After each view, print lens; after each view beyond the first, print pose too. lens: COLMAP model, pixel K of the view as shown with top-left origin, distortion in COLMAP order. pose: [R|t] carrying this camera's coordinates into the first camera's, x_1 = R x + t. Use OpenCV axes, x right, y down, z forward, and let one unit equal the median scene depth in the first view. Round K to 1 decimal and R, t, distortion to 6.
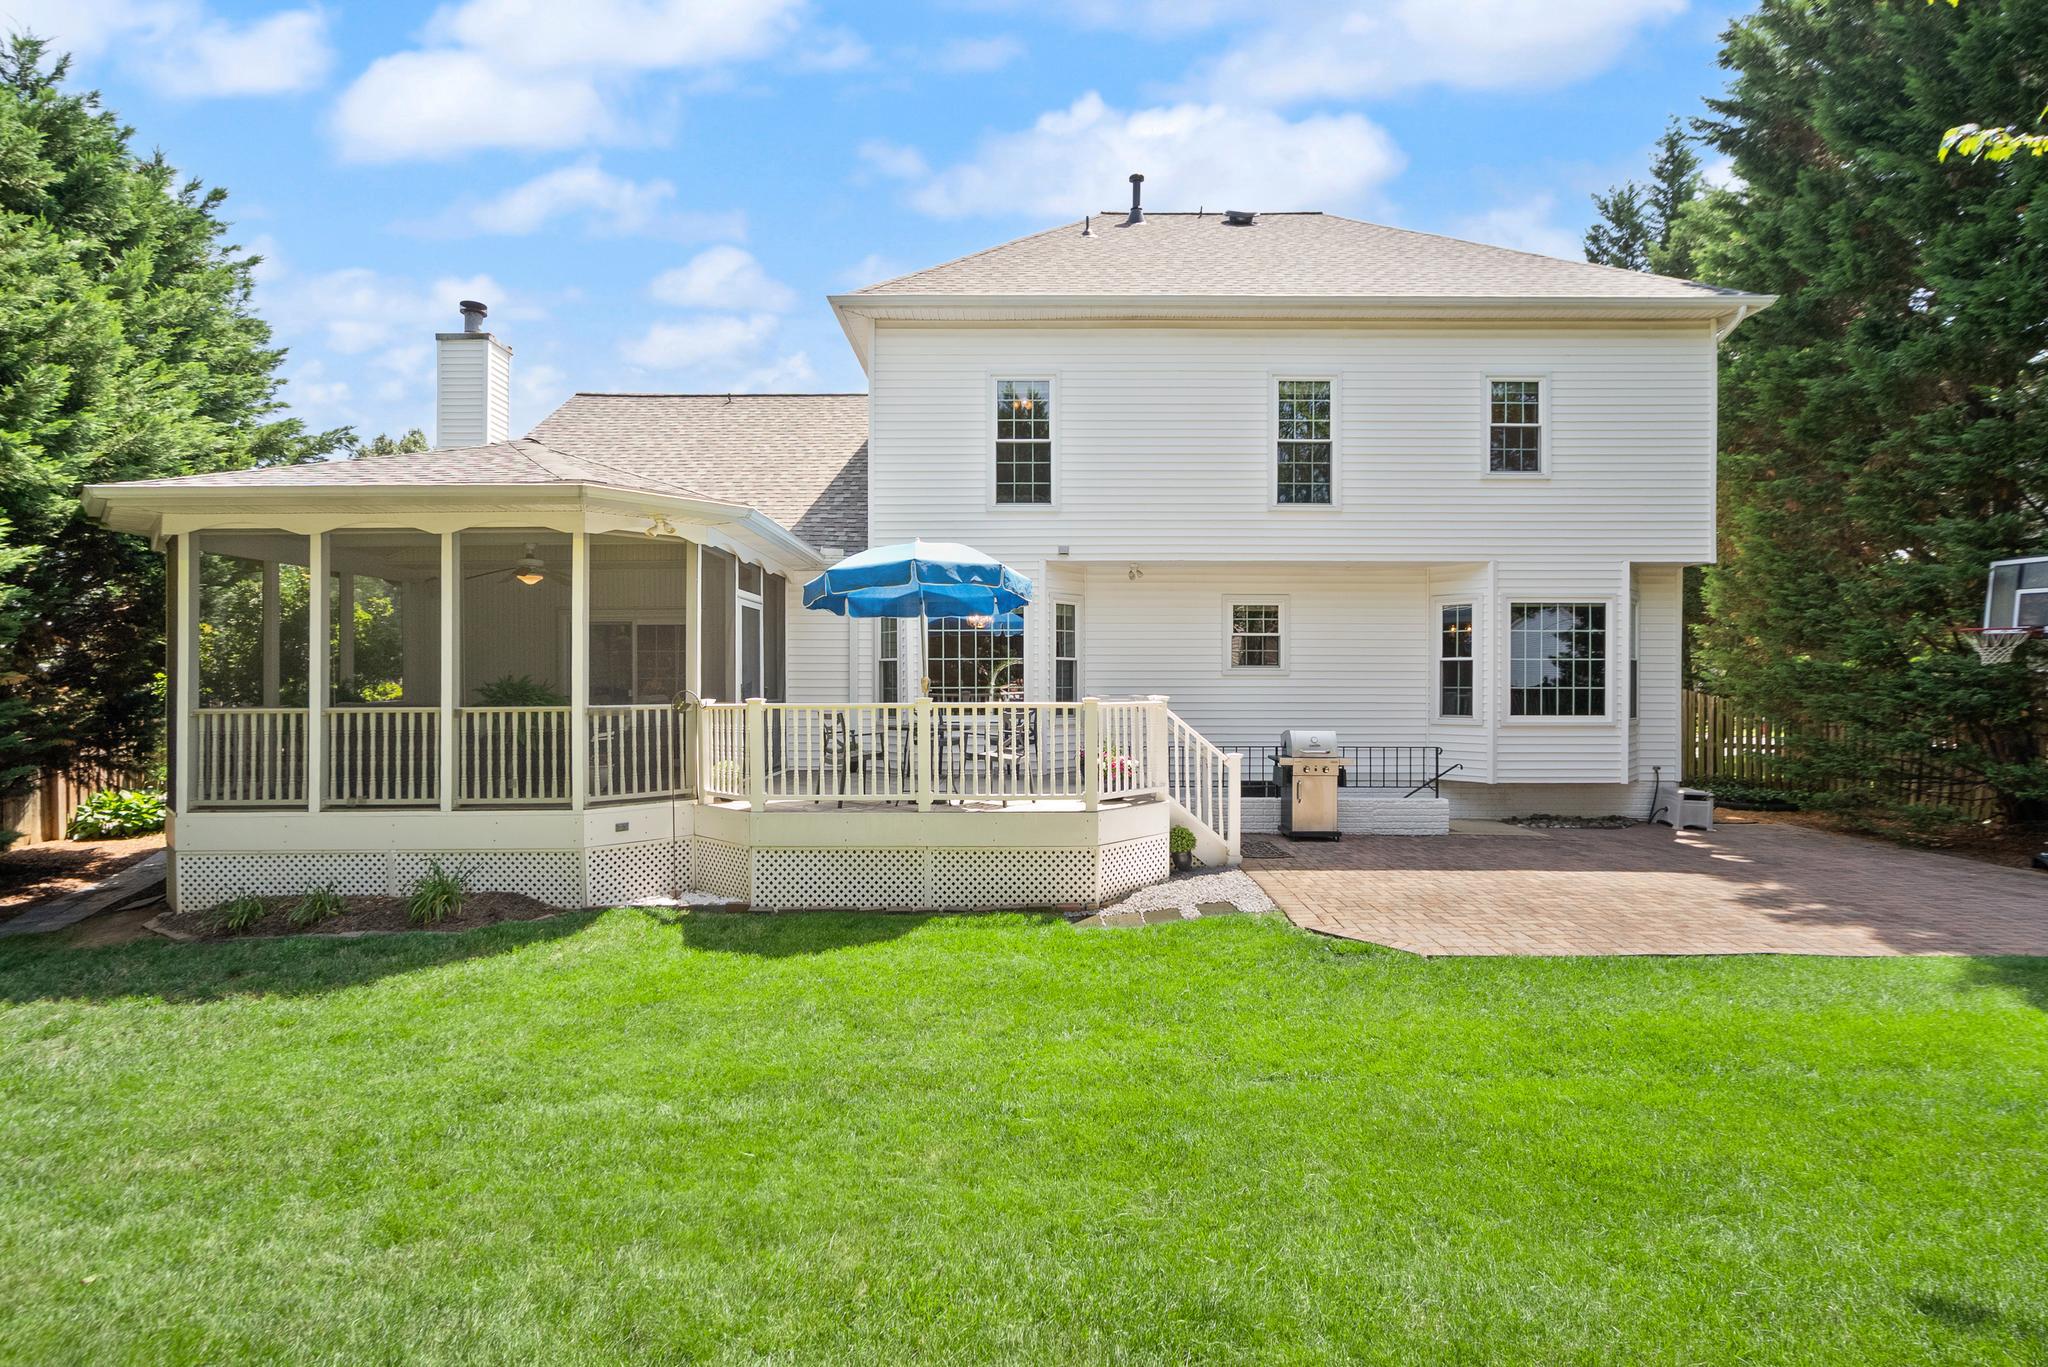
lens RADIAL K [[949.1, 0, 1025.8], [0, 949.1, 694.4], [0, 0, 1]] dist [-0.012716, 0.006691]
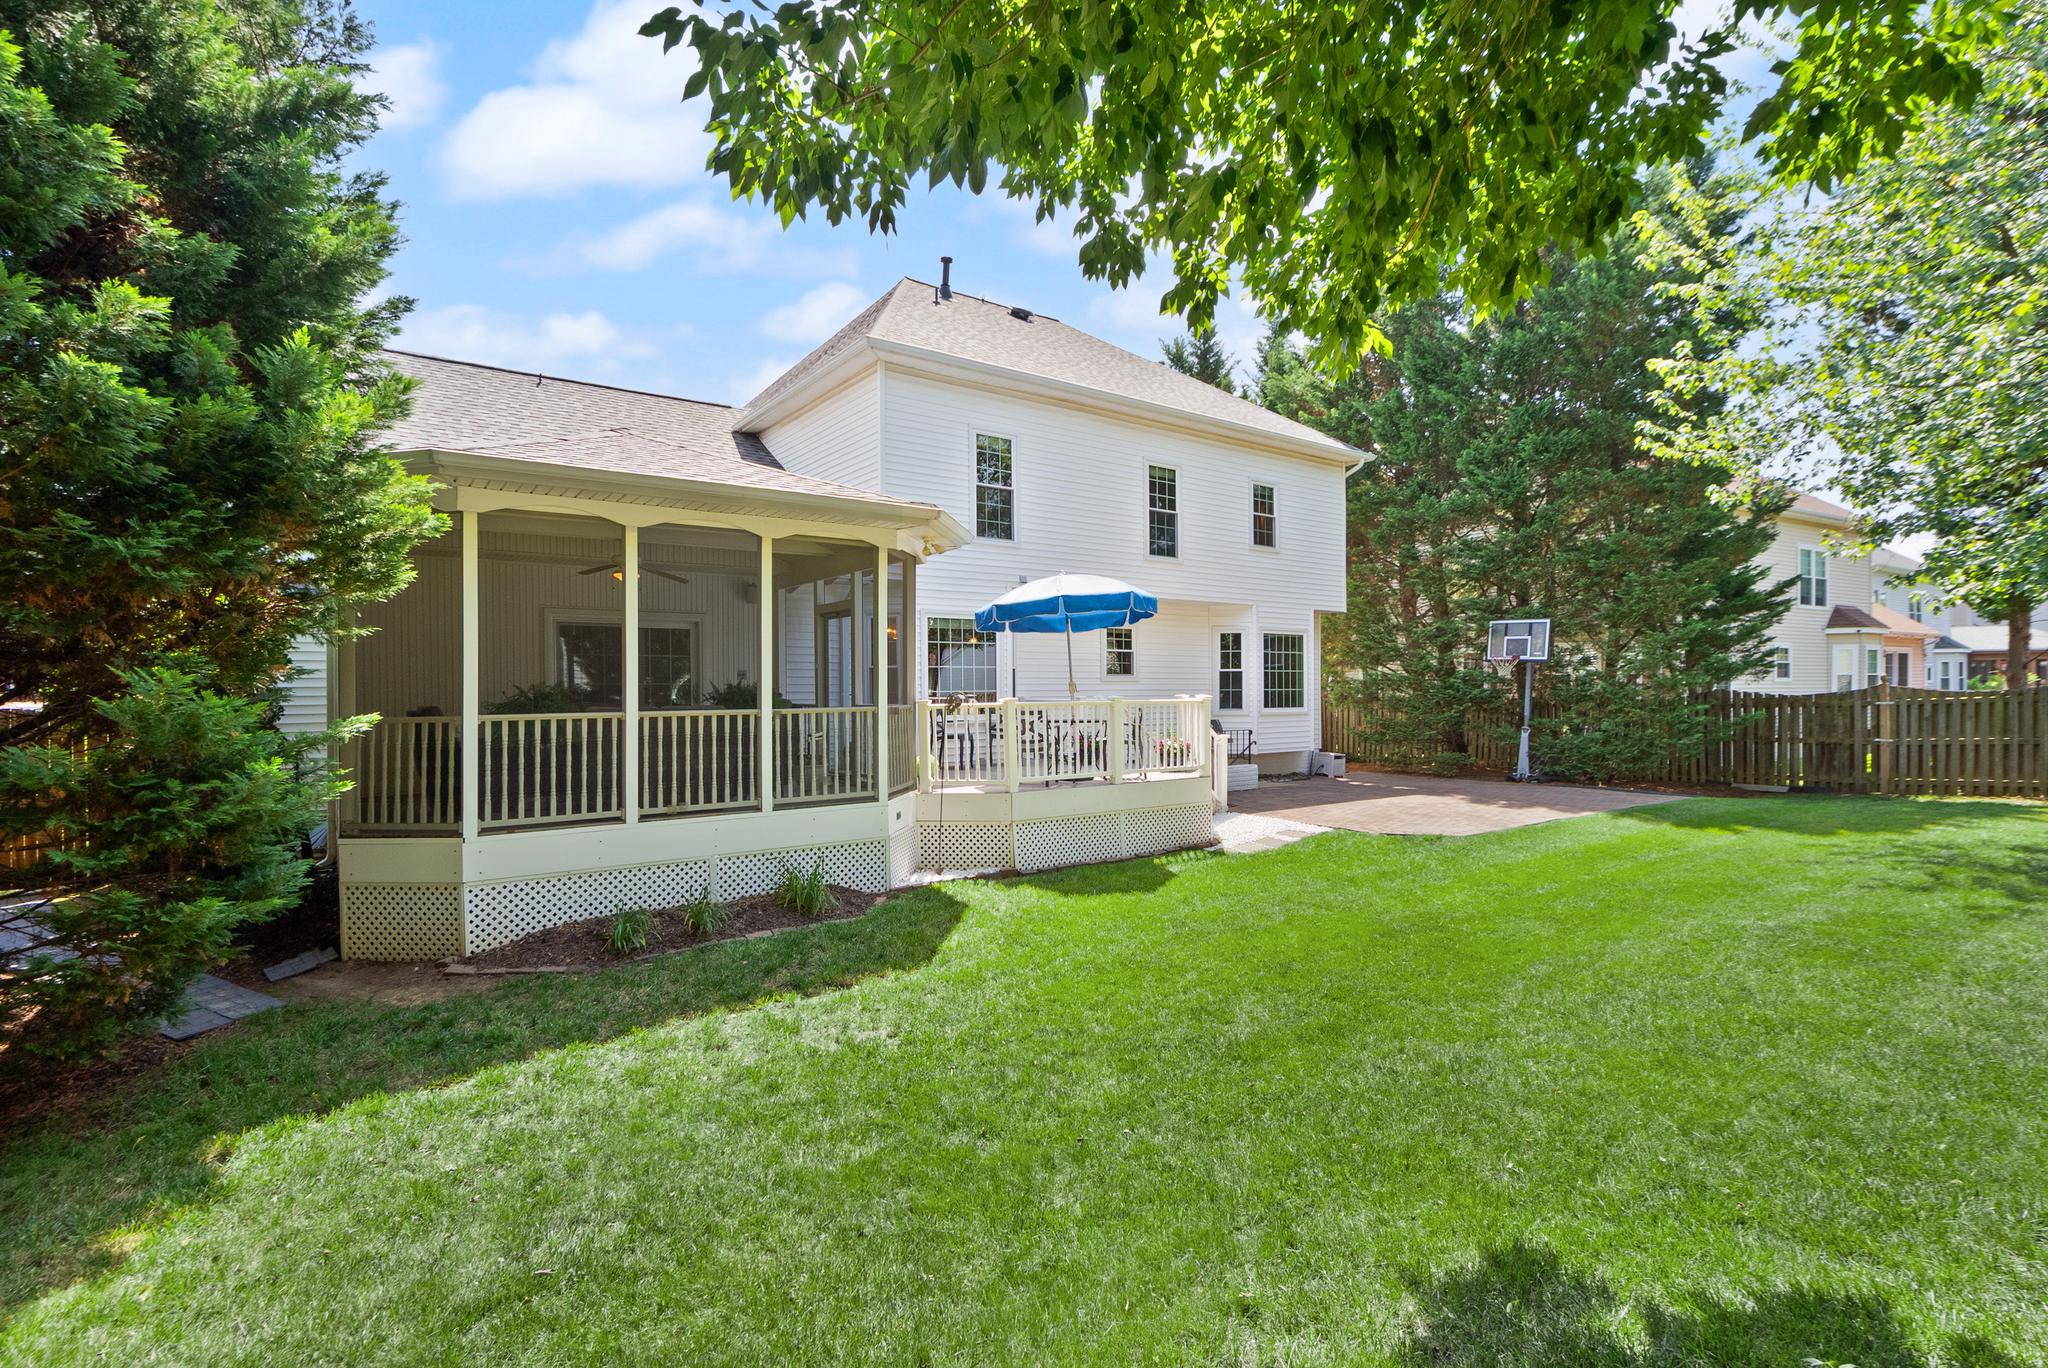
lens RADIAL K [[949.1, 0, 1014.8], [0, 949.1, 669.9], [0, 0, 1]] dist [-0.012716, 0.006691]
pose [[0.813556, 0.008486, 0.581425, -0.684497], [0.011064, 0.999487, -0.030070, 0.003278], [-0.581382, 0.030897, 0.813044, 0.007606]]
